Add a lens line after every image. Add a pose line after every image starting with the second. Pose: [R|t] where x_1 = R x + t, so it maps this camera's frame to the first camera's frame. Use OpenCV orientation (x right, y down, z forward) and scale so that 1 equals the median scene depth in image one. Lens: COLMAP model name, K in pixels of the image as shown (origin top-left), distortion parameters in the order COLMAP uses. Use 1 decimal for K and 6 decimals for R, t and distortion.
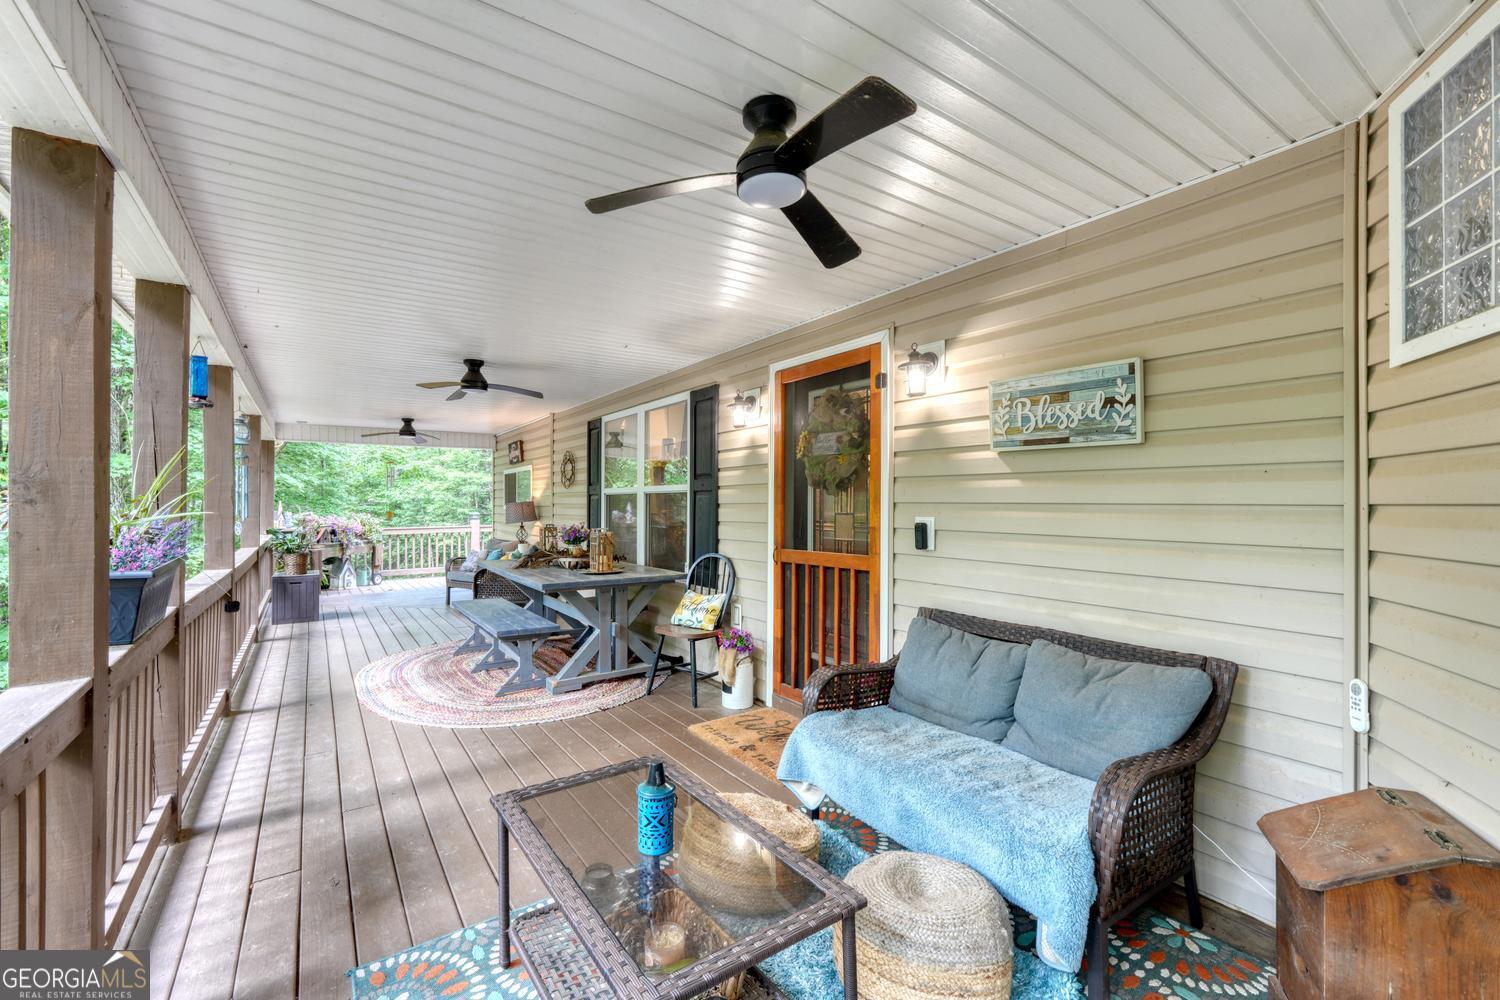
lens RADIAL K [[633.4, 0, 745.2], [0, 633.4, 499.7], [0, 0, 1]] dist [-0.000645, 0.000164]
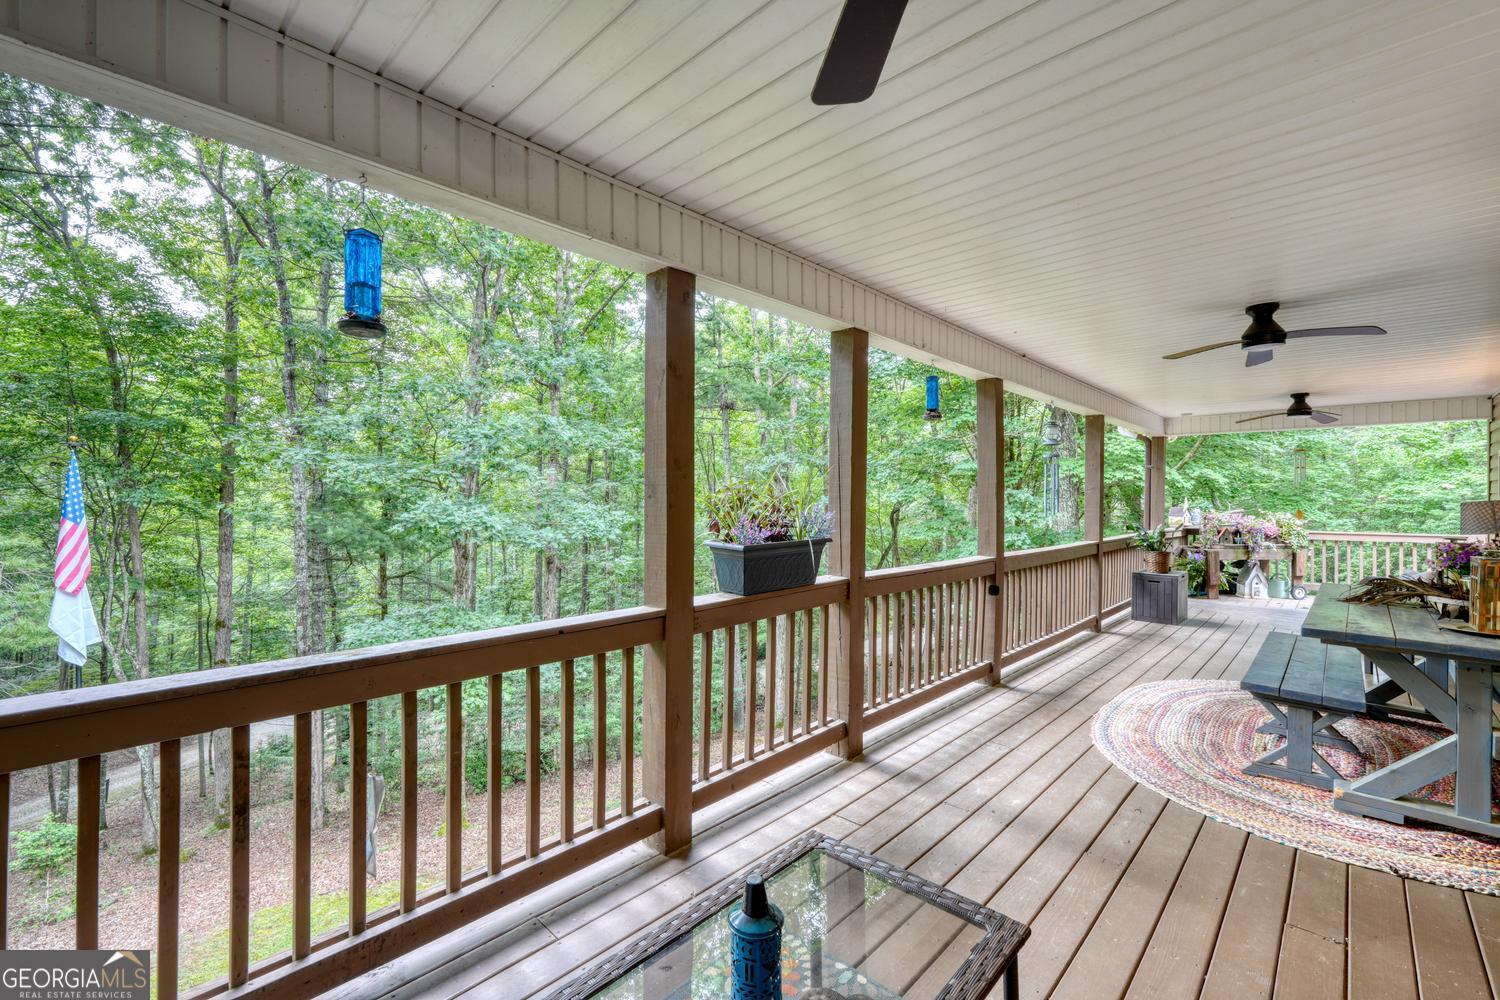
lens RADIAL K [[633.4, 0, 745.2], [0, 633.4, 499.7], [0, 0, 1]] dist [-0.000645, 0.000164]
pose [[0.207125, 0.007921, -0.978282, 0.162223], [-0.002213, 0.999968, 0.007628, -0.000444], [0.978312, 0.000585, 0.207136, 0.265146]]
